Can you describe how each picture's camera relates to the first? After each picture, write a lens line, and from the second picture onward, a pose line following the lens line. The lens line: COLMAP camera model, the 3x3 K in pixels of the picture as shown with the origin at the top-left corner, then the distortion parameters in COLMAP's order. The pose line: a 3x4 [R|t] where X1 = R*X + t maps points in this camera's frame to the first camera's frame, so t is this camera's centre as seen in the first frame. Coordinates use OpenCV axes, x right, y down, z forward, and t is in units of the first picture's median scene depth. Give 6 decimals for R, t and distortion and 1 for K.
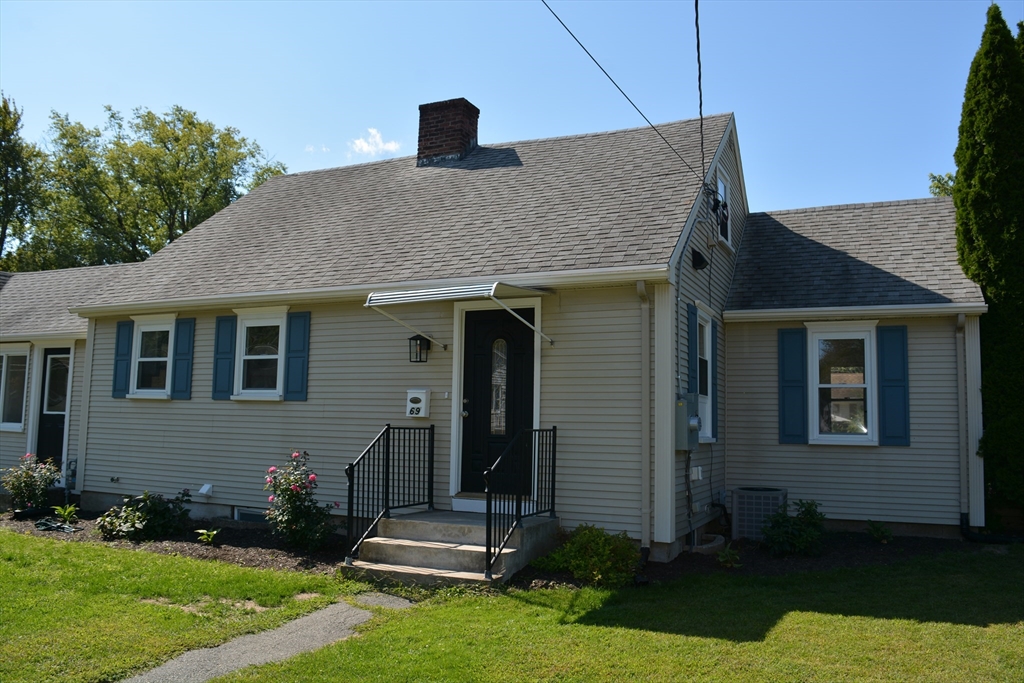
lens RADIAL K [[801.9, 0, 512.0], [0, 801.9, 341.5], [0, 0, 1]] dist [-0.092572, 0.010262]
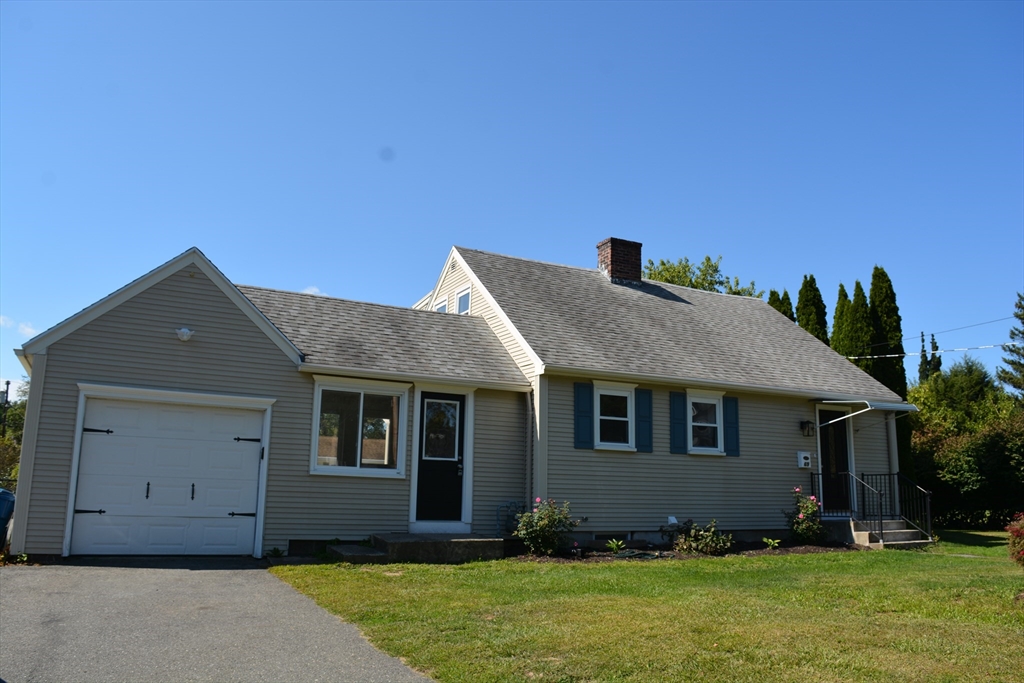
lens RADIAL K [[801.9, 0, 512.0], [0, 801.9, 341.5], [0, 0, 1]] dist [-0.092572, 0.010262]
pose [[0.622460, 0.143758, 0.769336, -1.653535], [-0.085745, 0.989595, -0.115540, 0.066617], [-0.777941, 0.005952, 0.628310, 0.363647]]
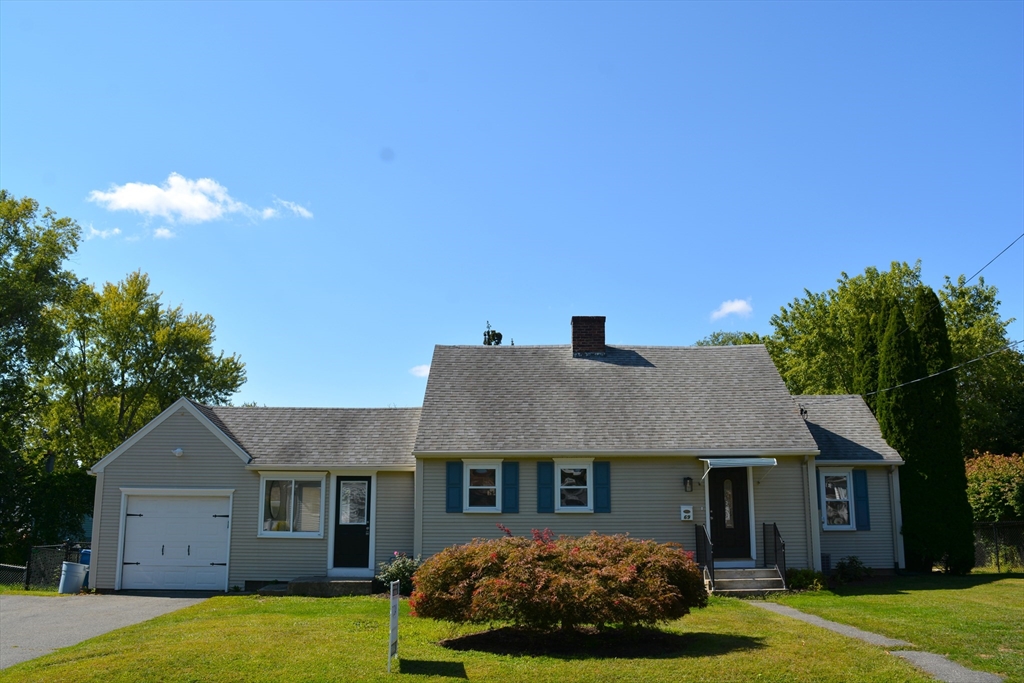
lens RADIAL K [[930.7, 0, 512.0], [0, 930.7, 341.5], [0, 0, 1]] dist [-0.077967, 0.004360]
pose [[0.916304, 0.060095, 0.395948, -1.240322], [-0.022765, 0.994895, -0.098316, -0.092448], [-0.399835, 0.081074, 0.912995, -0.790688]]
